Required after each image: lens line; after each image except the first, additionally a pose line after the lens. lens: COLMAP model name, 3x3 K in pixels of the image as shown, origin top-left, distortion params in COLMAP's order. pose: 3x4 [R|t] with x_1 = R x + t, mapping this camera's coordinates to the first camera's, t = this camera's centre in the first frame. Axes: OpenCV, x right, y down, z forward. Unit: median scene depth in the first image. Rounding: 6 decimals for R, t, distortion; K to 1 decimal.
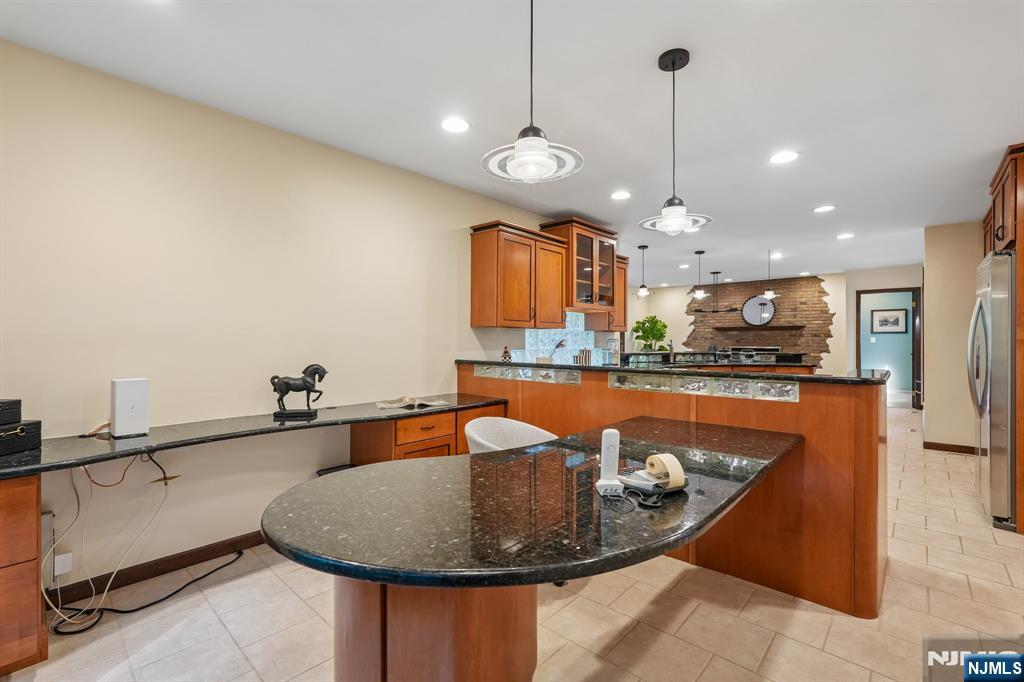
lens RADIAL K [[447.2, 0, 512.0], [0, 447.2, 341.0], [0, 0, 1]] dist [0.001146, 0.000073]
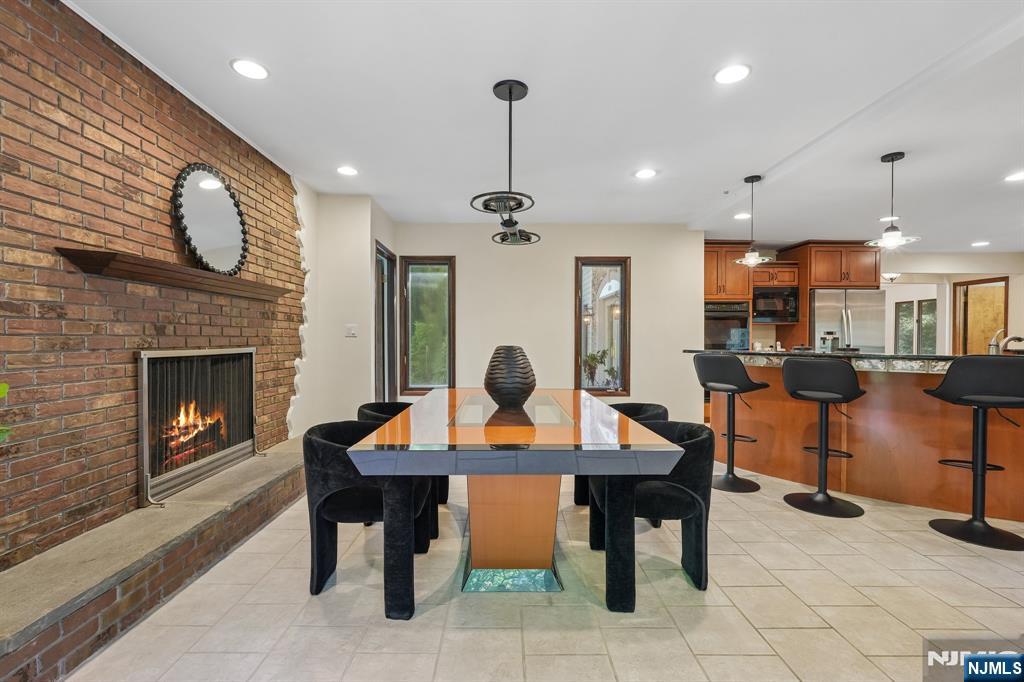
lens RADIAL K [[447.2, 0, 512.0], [0, 447.2, 341.0], [0, 0, 1]] dist [0.001146, 0.000073]
pose [[-0.680444, -0.013684, 0.732673, 0.234161], [-0.005248, 0.999891, 0.013802, 0.003250], [-0.732782, 0.005547, -0.680441, 1.140230]]
